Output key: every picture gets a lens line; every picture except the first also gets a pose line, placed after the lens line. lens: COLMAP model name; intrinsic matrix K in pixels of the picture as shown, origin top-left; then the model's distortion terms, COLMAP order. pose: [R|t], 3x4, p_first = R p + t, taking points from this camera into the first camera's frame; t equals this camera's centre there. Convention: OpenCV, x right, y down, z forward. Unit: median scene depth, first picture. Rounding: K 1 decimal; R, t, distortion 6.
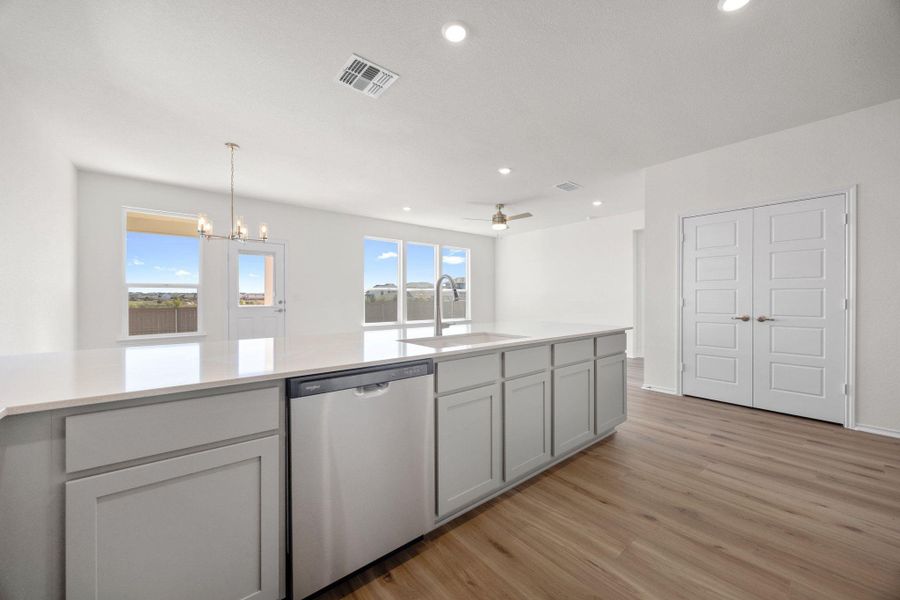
lens RADIAL K [[345.4, 0, 445.6], [0, 345.4, 299.6], [0, 0, 1]] dist [-0.000508, 0.000106]
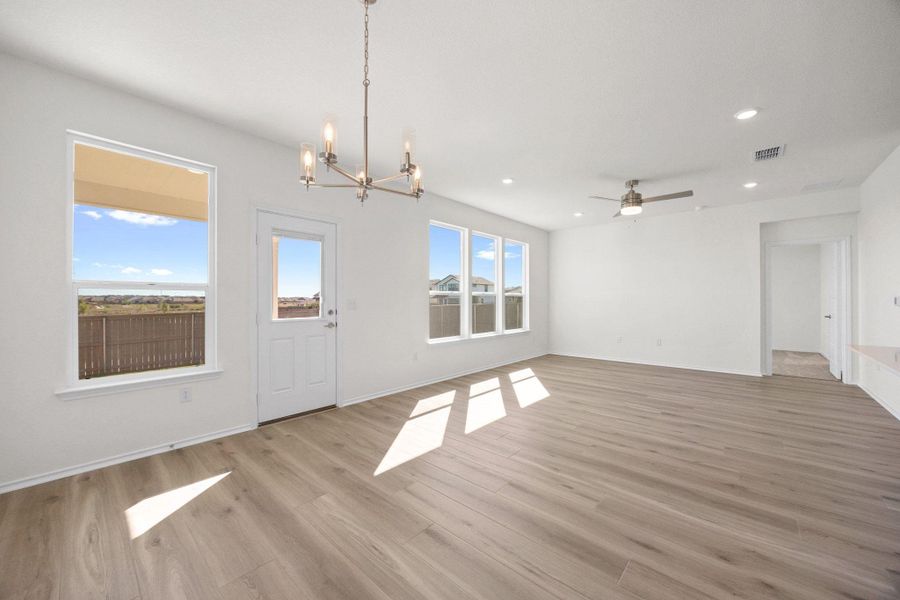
lens RADIAL K [[345.4, 0, 445.6], [0, 345.4, 299.6], [0, 0, 1]] dist [-0.000508, 0.000106]
pose [[0.988445, -0.000628, 0.151578, -0.361657], [0.001947, 0.999962, -0.008553, -0.010633], [-0.151567, 0.008750, 0.988408, 0.321336]]
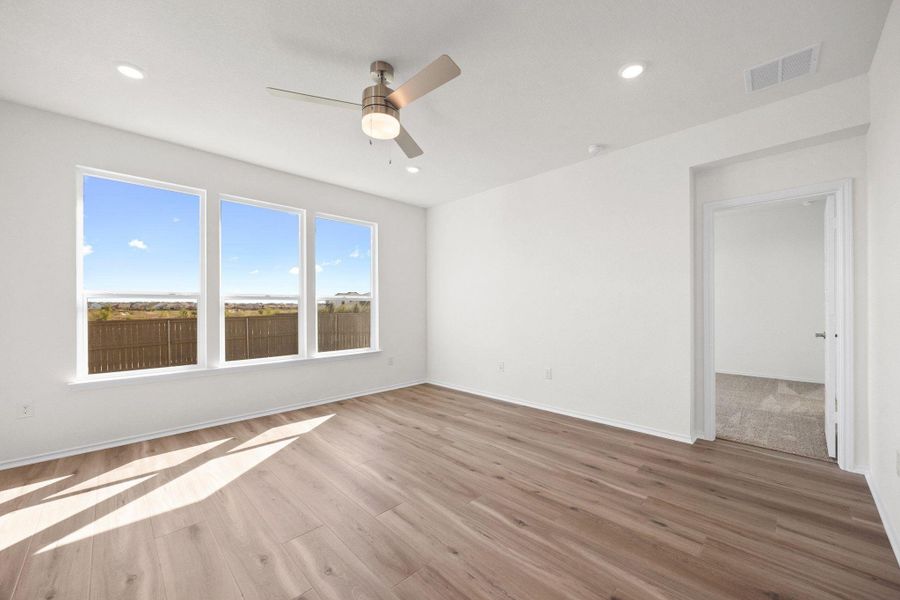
lens RADIAL K [[349.3, 0, 454.3], [0, 349.3, 307.2], [0, 0, 1]] dist [0.000075, 0.000080]
pose [[0.993983, -0.002577, 0.109501, 0.192122], [0.003112, 0.999984, -0.004715, -0.012776], [-0.109487, 0.005027, 0.993976, 0.621845]]
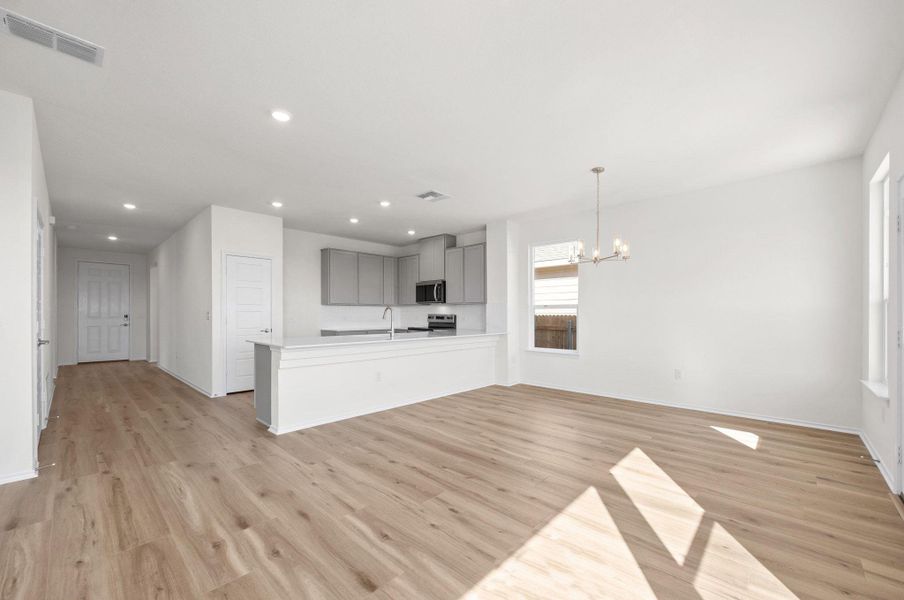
lens RADIAL K [[358.4, 0, 456.1], [0, 358.4, 312.8], [0, 0, 1]] dist [-0.001680, -0.000223]
pose [[-0.990037, -0.000782, -0.140805, -0.032948], [-0.001228, 0.999994, 0.003087, -0.015484], [0.140802, 0.003229, -0.990033, 1.236517]]
